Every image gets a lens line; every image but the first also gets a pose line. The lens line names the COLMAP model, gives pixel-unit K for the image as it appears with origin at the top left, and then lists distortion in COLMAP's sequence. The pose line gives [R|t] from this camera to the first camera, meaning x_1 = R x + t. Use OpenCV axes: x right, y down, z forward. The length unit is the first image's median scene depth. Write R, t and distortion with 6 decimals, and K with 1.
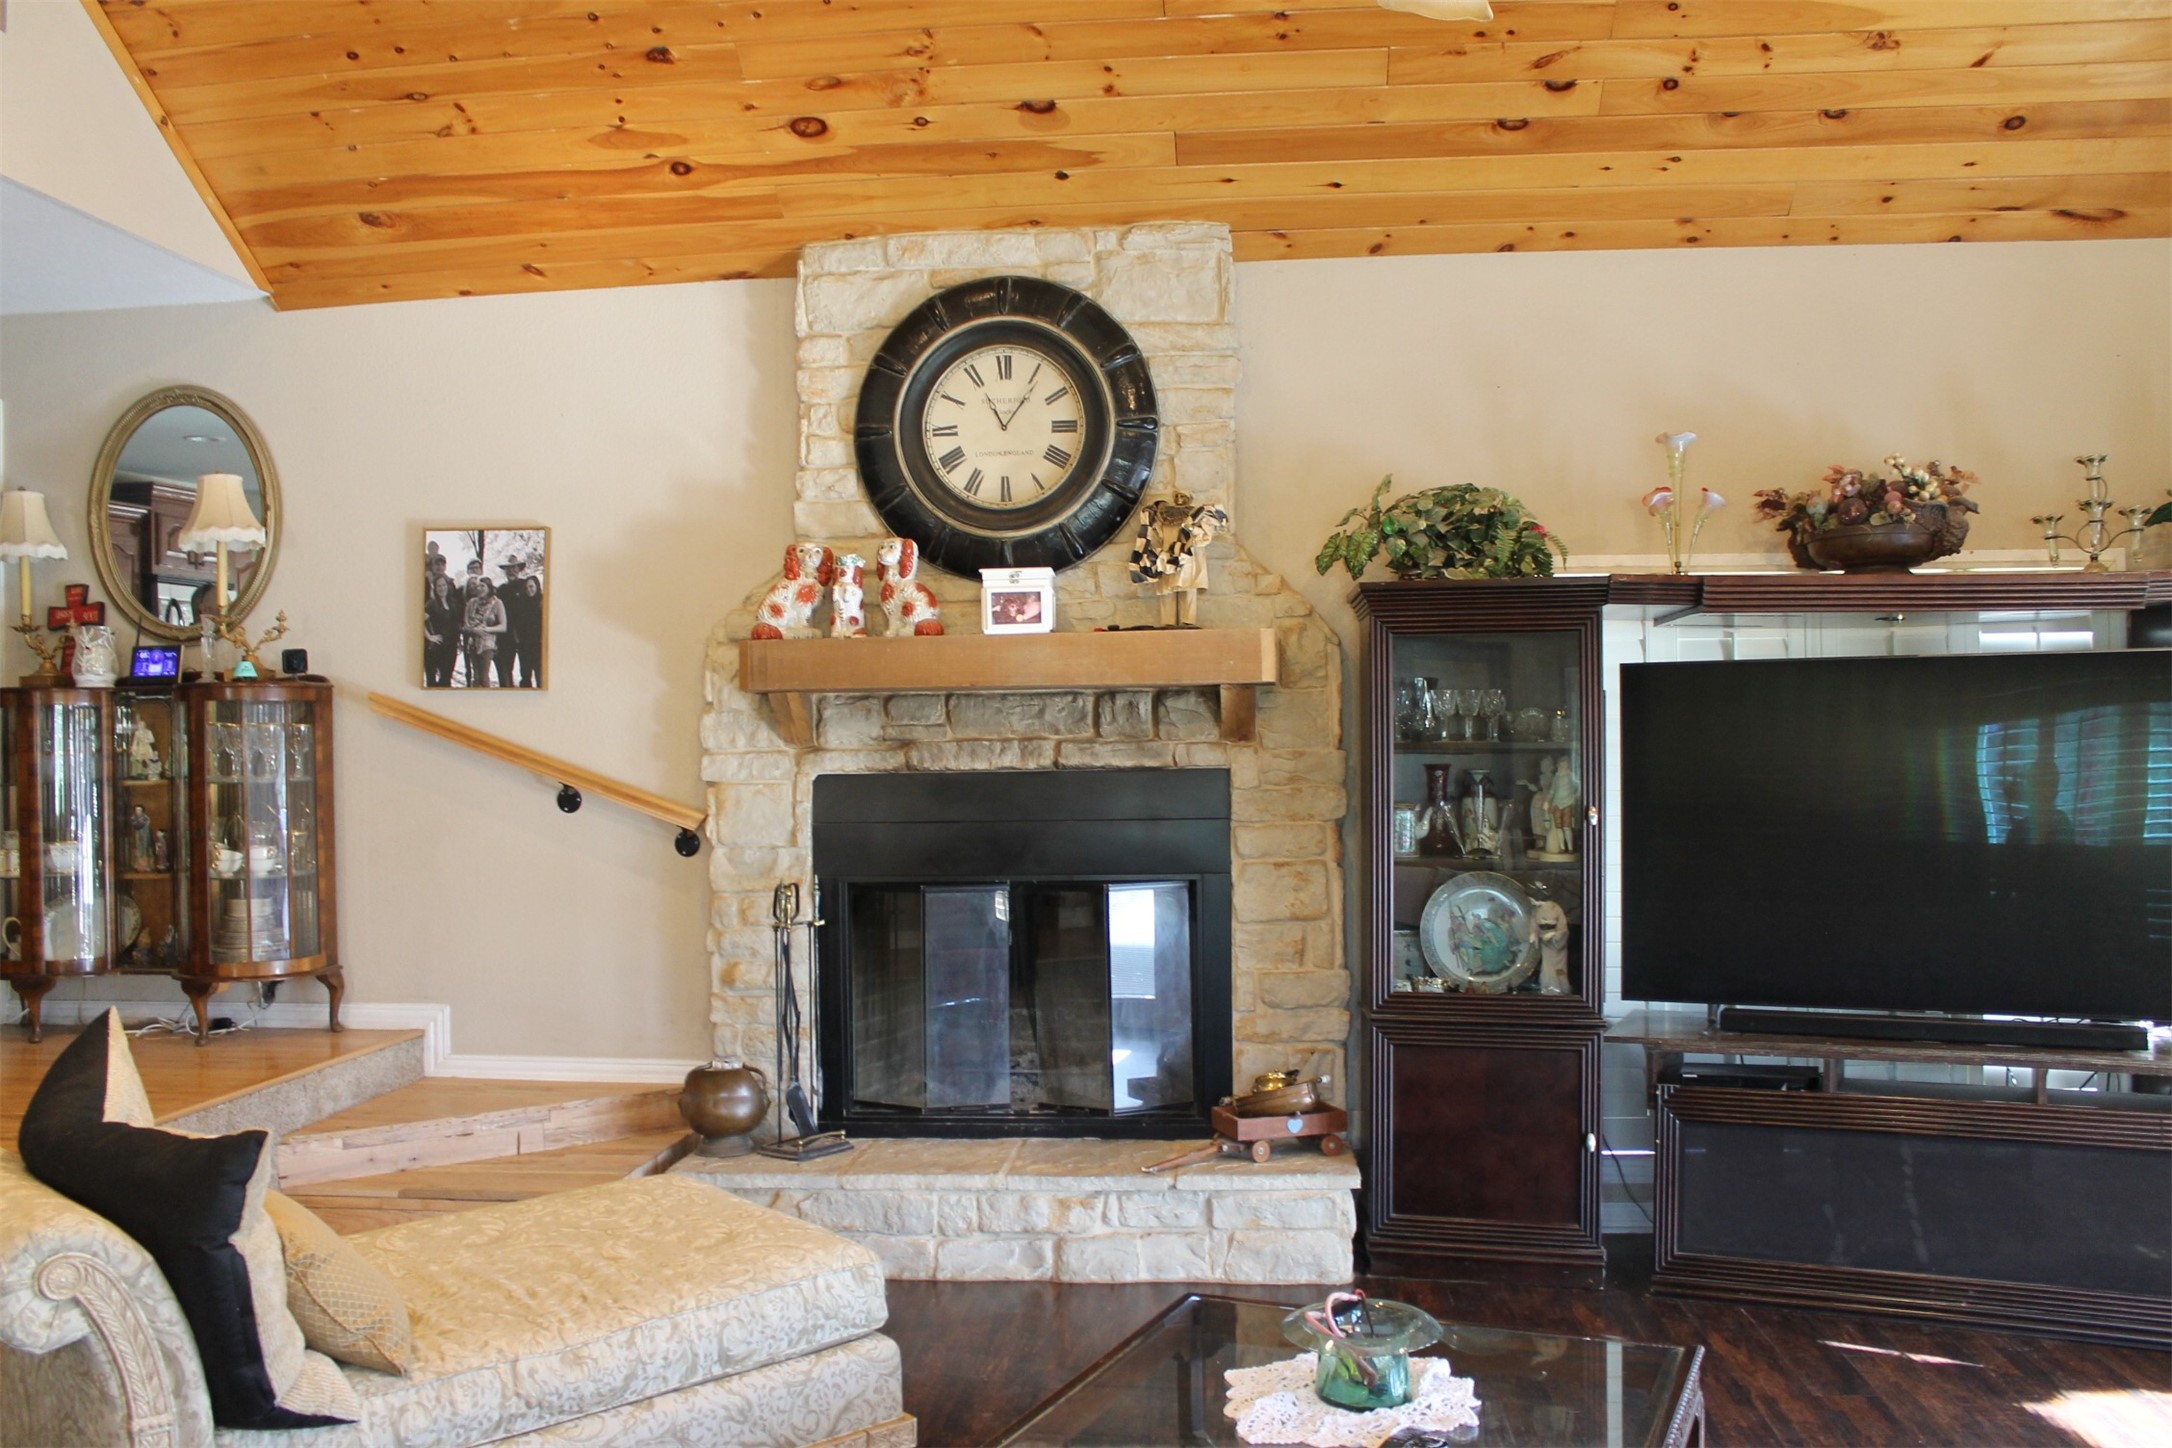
lens RADIAL K [[1849.6, 0, 1086.0], [0, 1849.6, 724.0], [0, 0, 1]] dist [-0.162544, 0.157552]
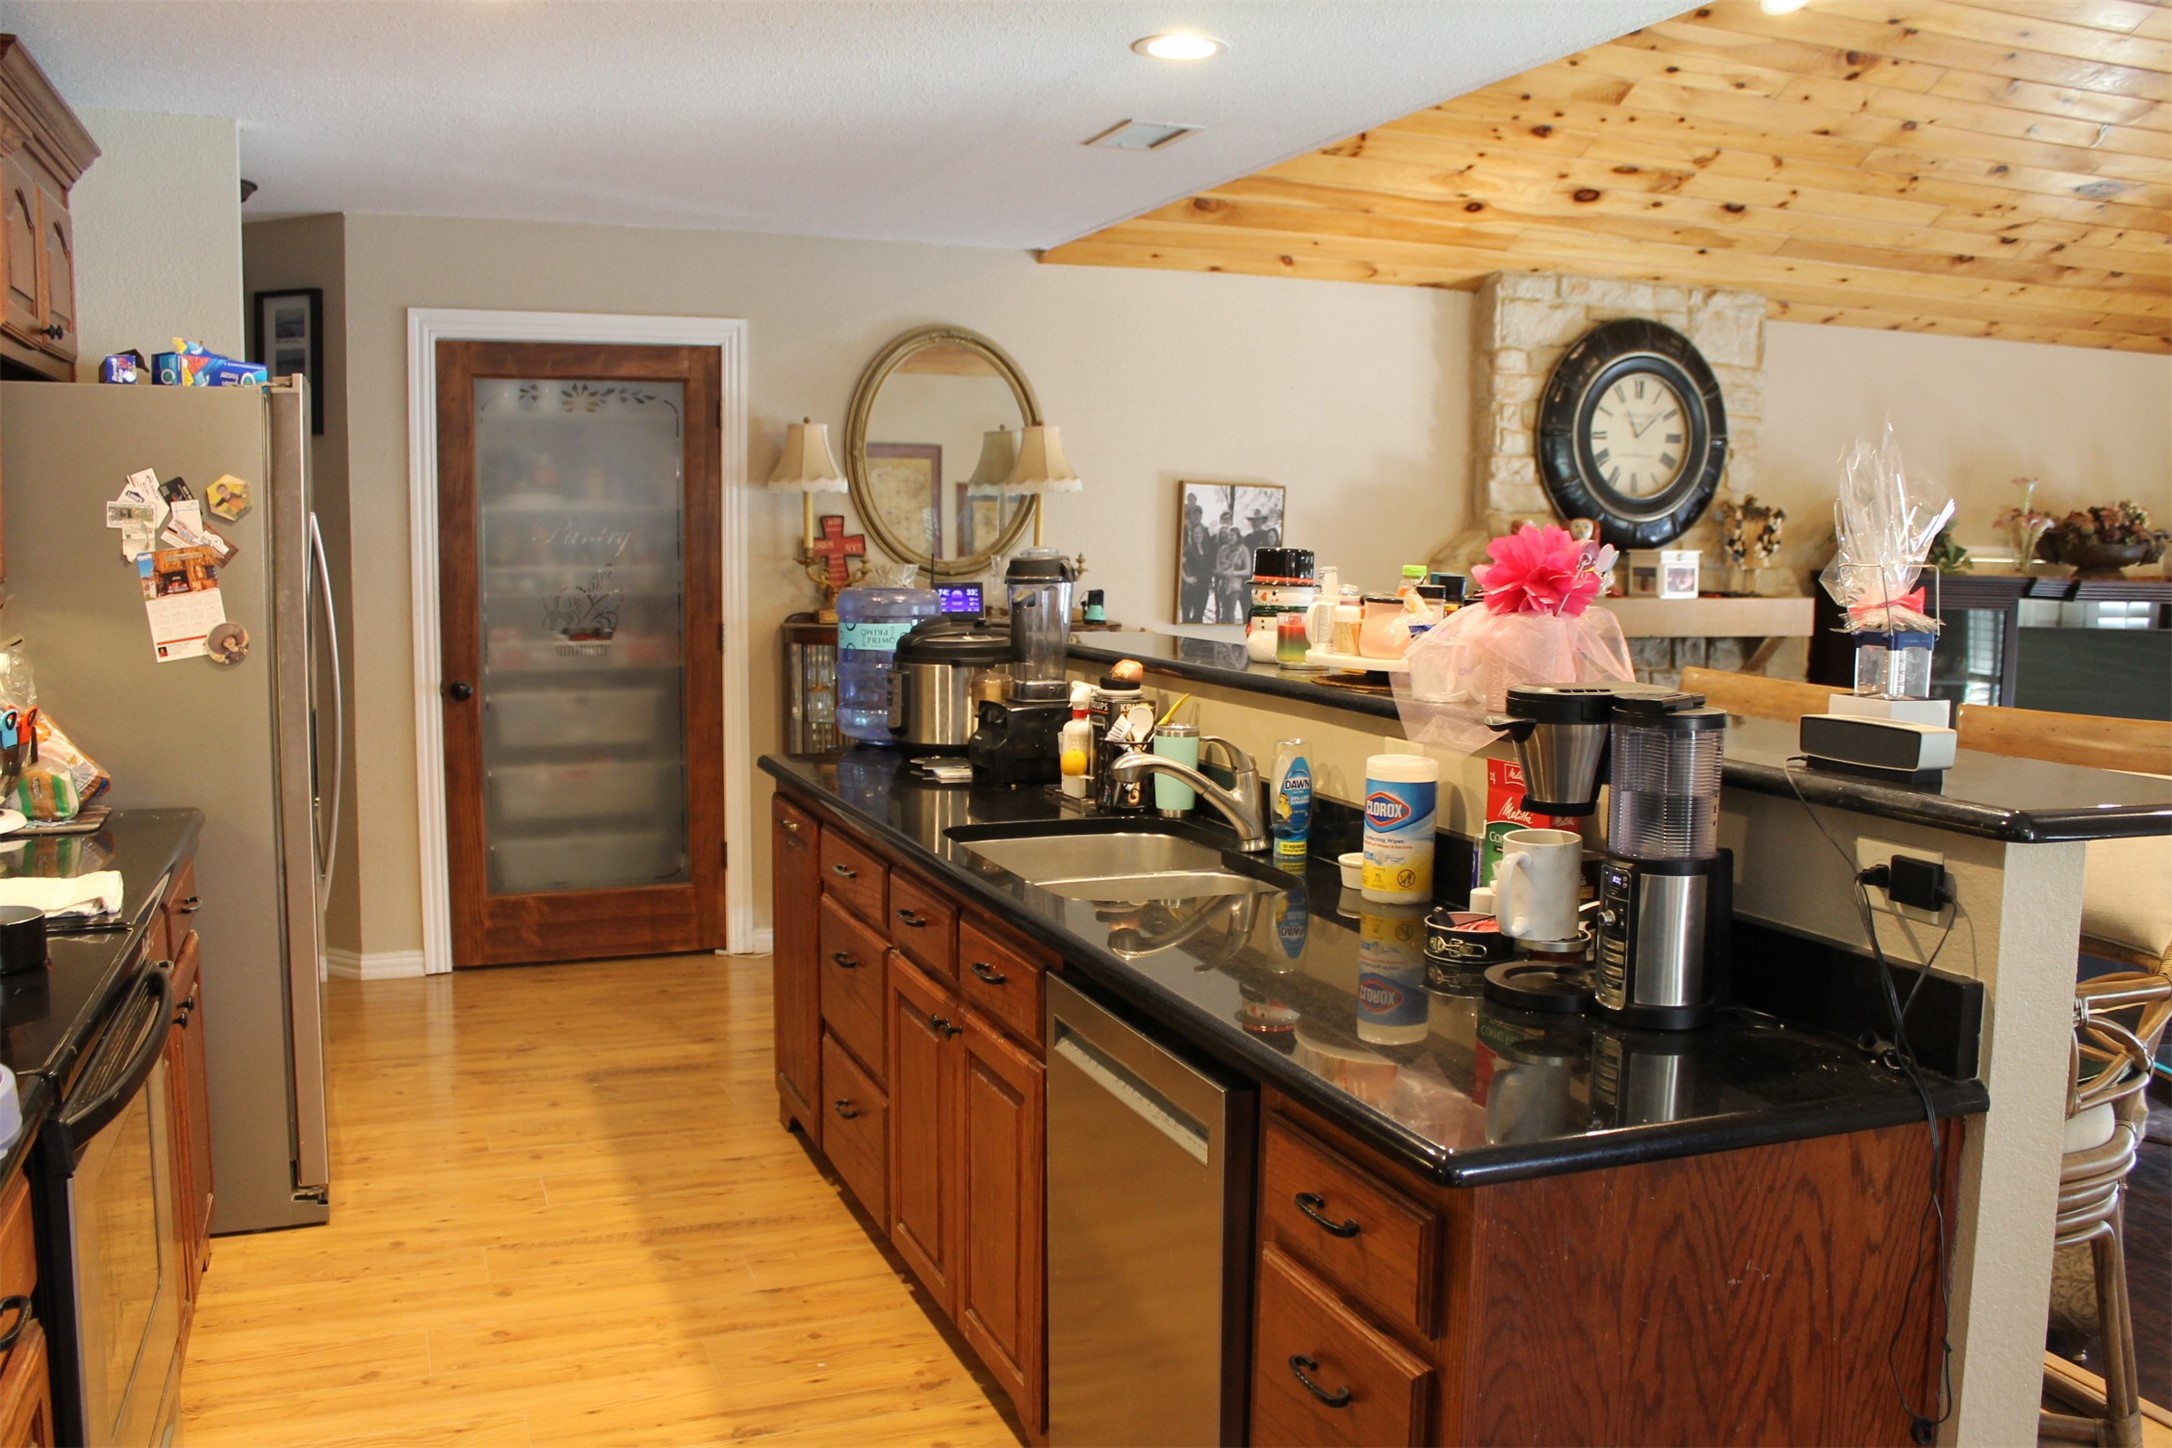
lens RADIAL K [[1849.6, 0, 1086.0], [0, 1849.6, 724.0], [0, 0, 1]] dist [-0.162544, 0.157552]
pose [[0.887579, -0.022284, 0.460117, -0.982667], [-0.030642, 0.993761, 0.107238, -0.082189], [-0.459636, -0.109281, 0.881358, 0.010352]]
